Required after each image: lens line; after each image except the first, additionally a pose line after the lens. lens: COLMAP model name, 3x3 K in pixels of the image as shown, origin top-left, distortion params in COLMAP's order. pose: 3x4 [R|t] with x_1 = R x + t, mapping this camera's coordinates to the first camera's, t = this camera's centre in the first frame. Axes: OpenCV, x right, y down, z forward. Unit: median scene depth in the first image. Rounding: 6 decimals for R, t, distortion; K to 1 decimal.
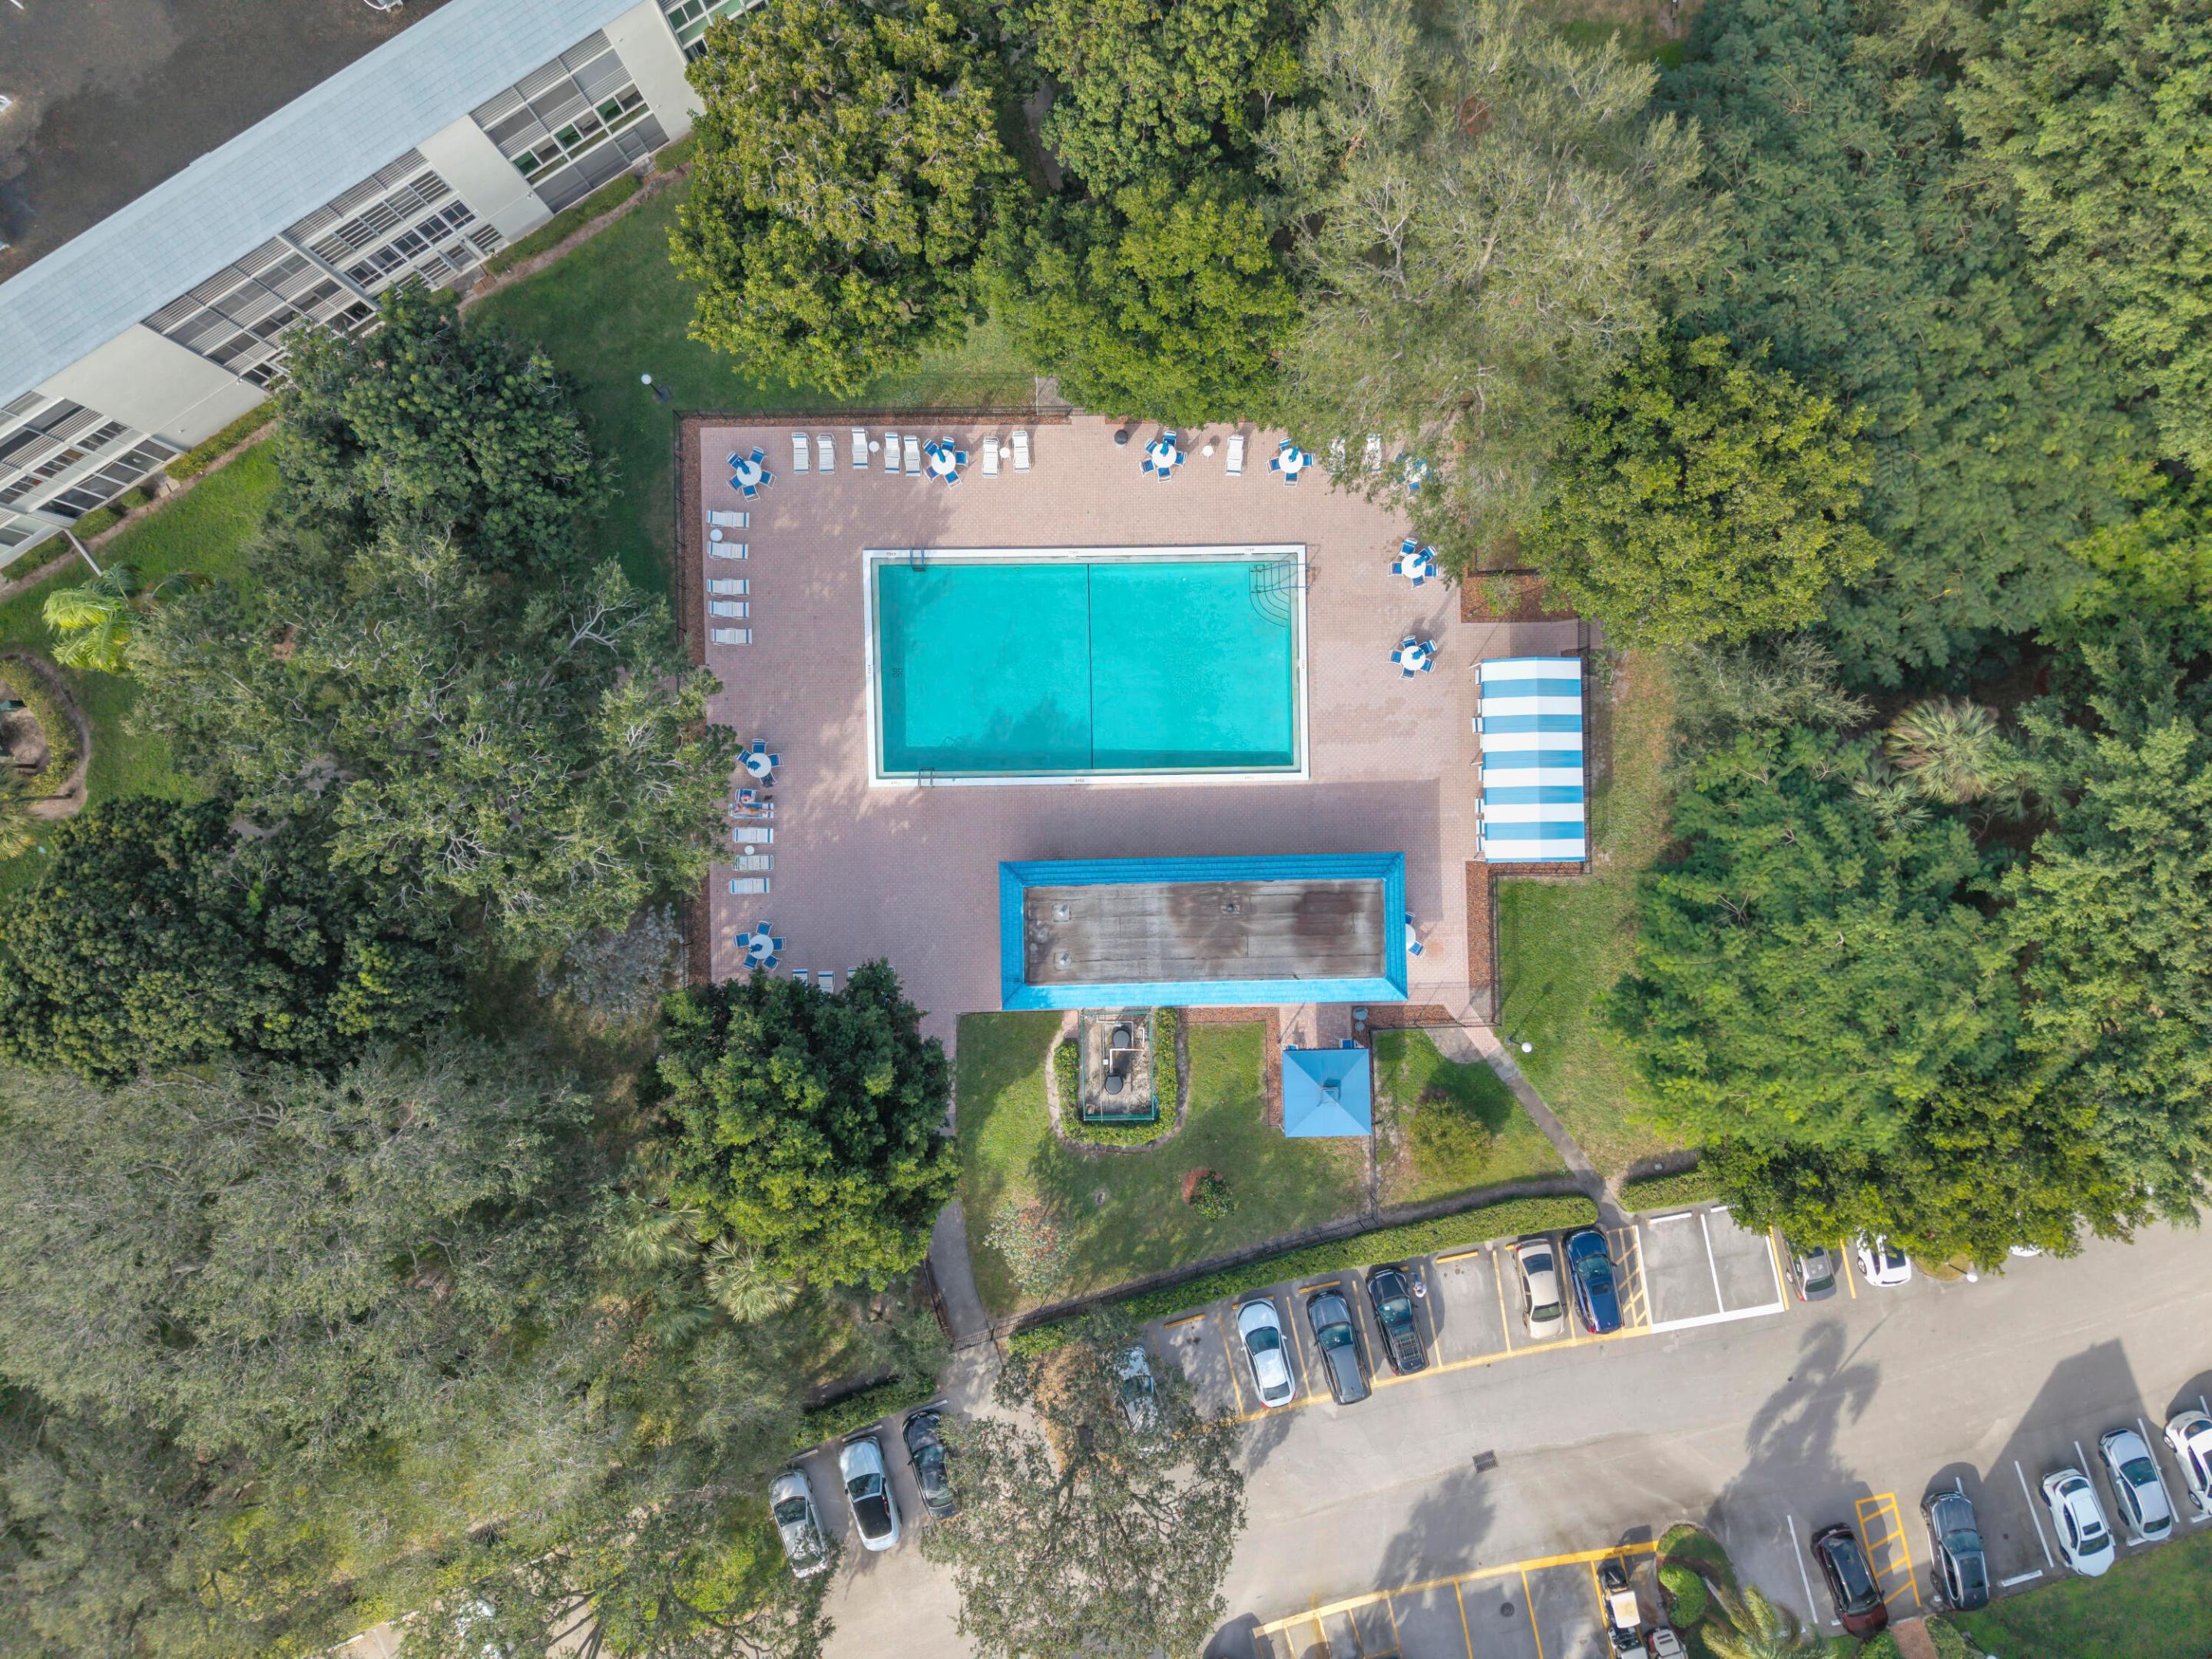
lens RADIAL K [[1489.9, 0, 1107.7], [0, 1489.9, 834.2], [0, 0, 1]] dist [0.019875, -0.016215]
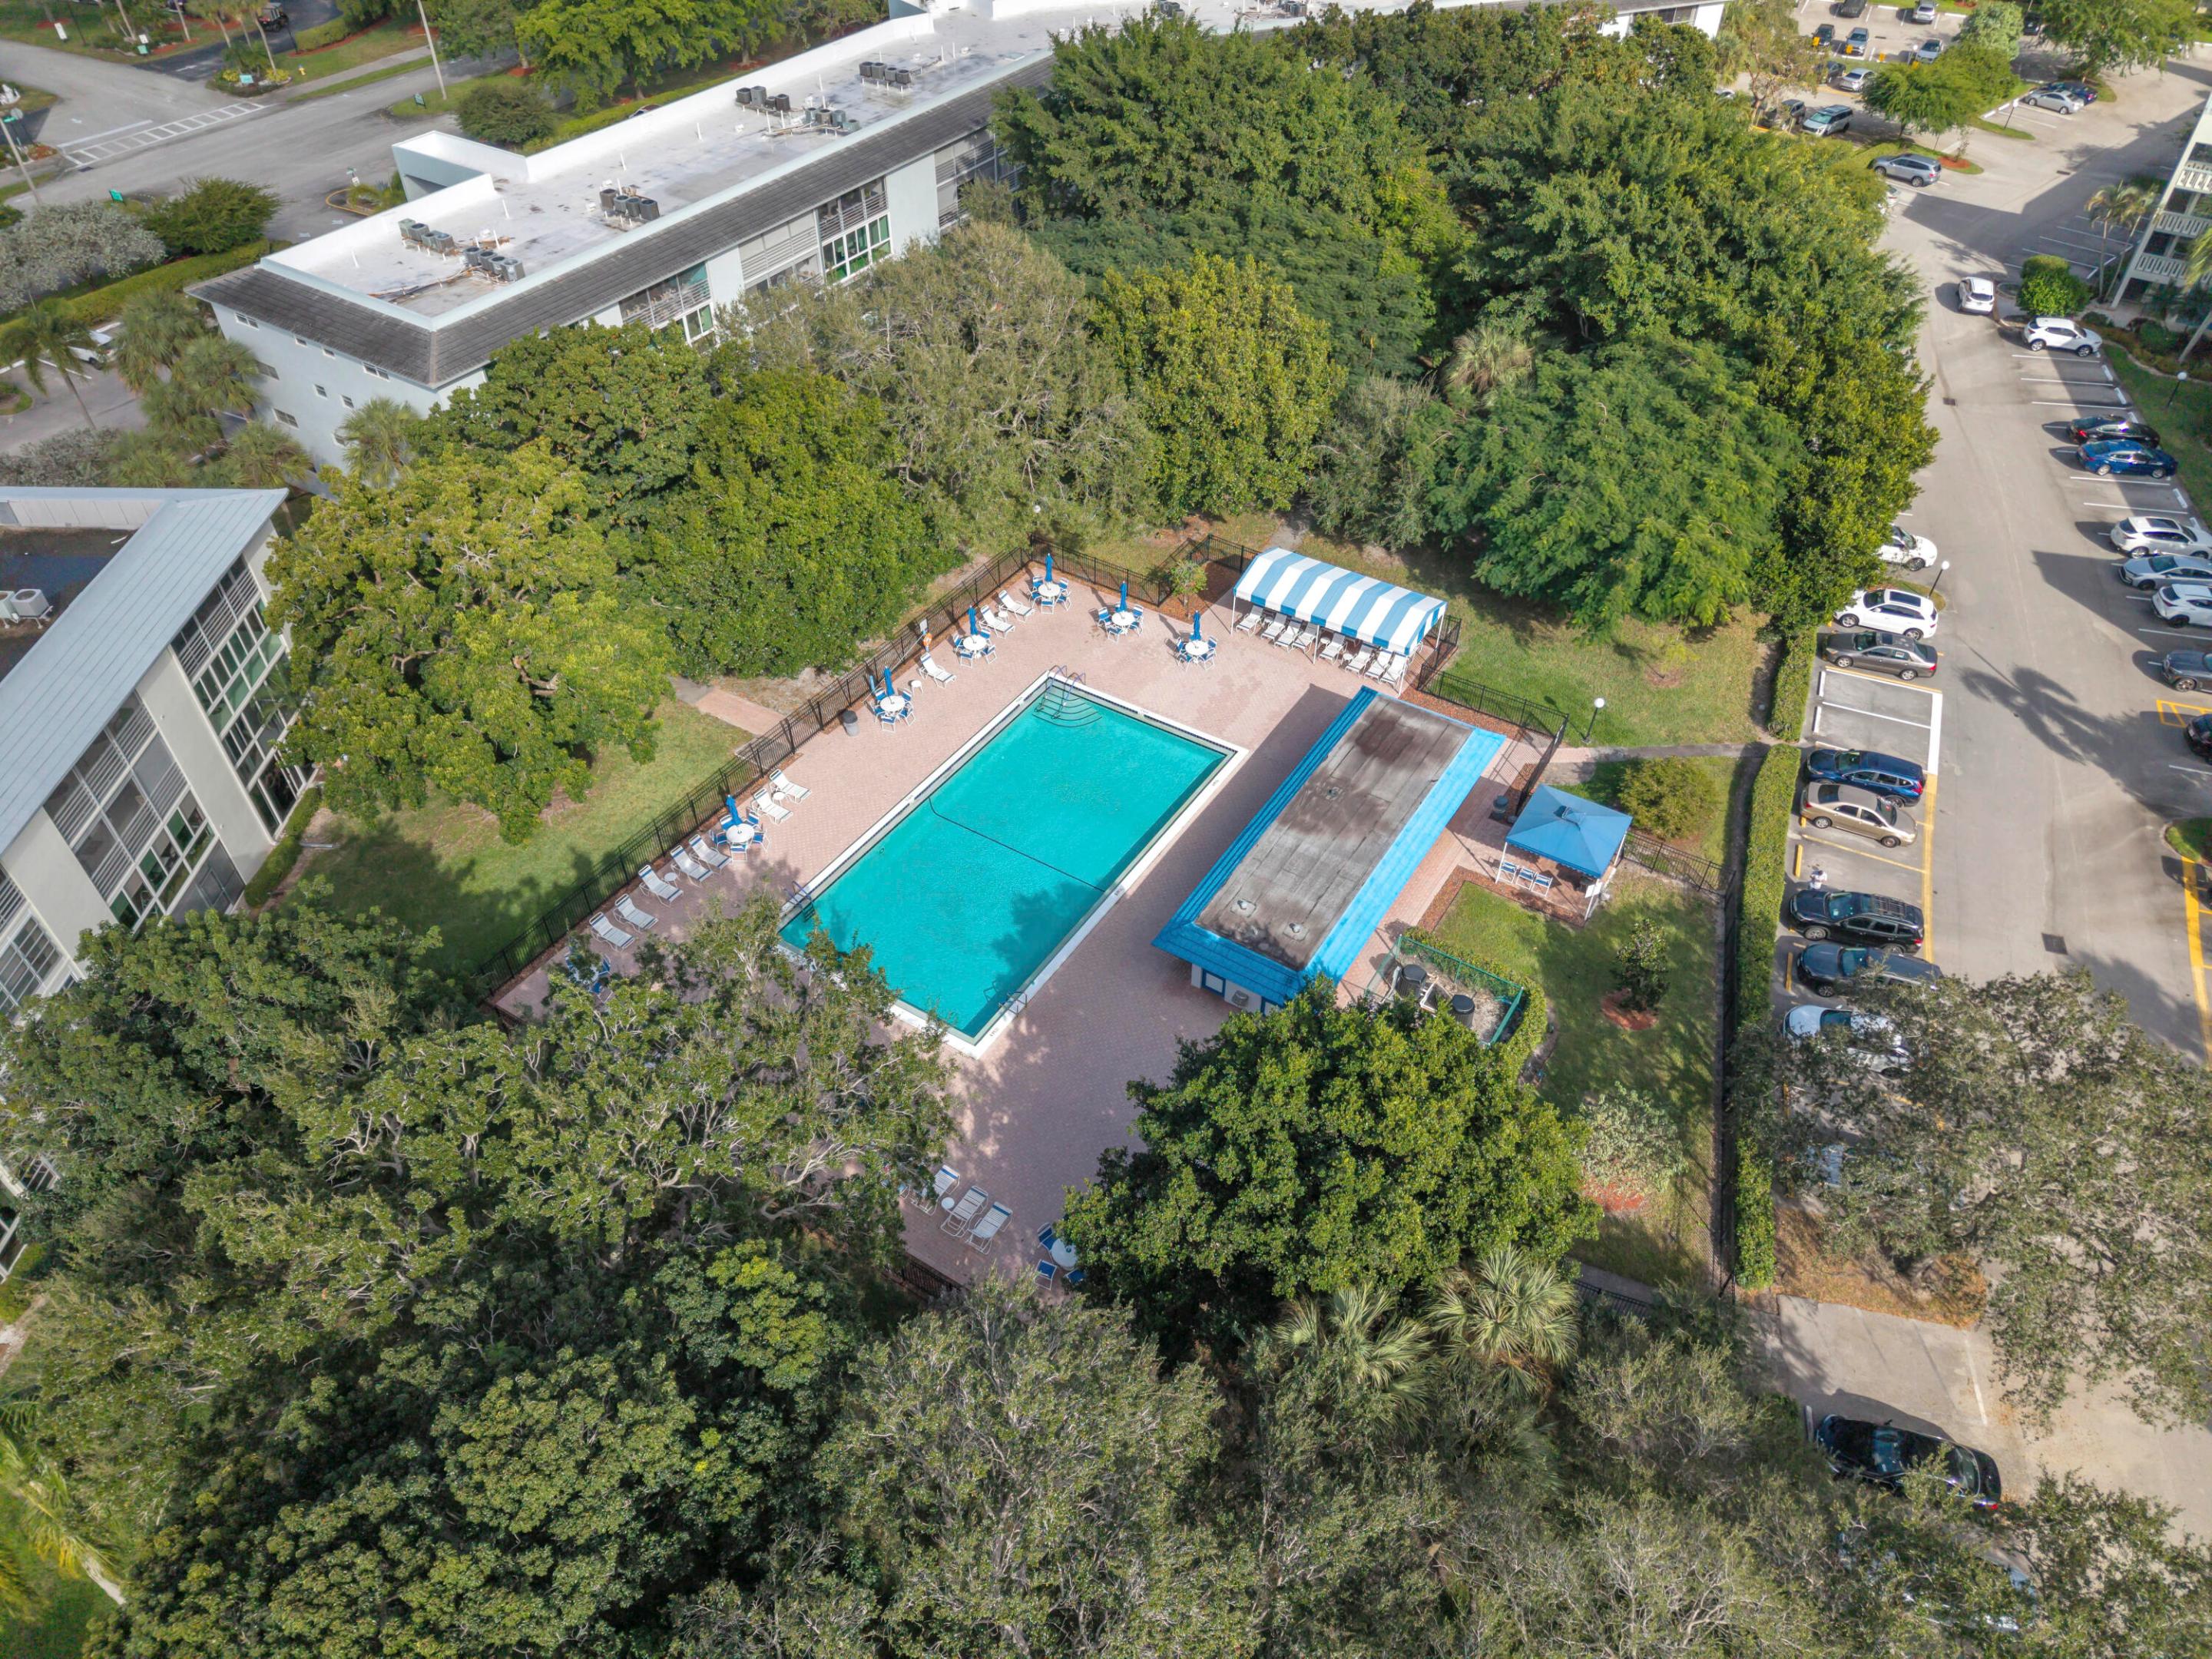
lens RADIAL K [[1489.9, 0, 1102.9], [0, 1489.9, 830.6], [0, 0, 1]] dist [0.019875, -0.016215]
pose [[0.551990, -0.582307, 0.596847, -0.516230], [0.833838, 0.389413, -0.391243, 0.279568], [-0.004596, 0.713636, 0.700502, 0.365991]]
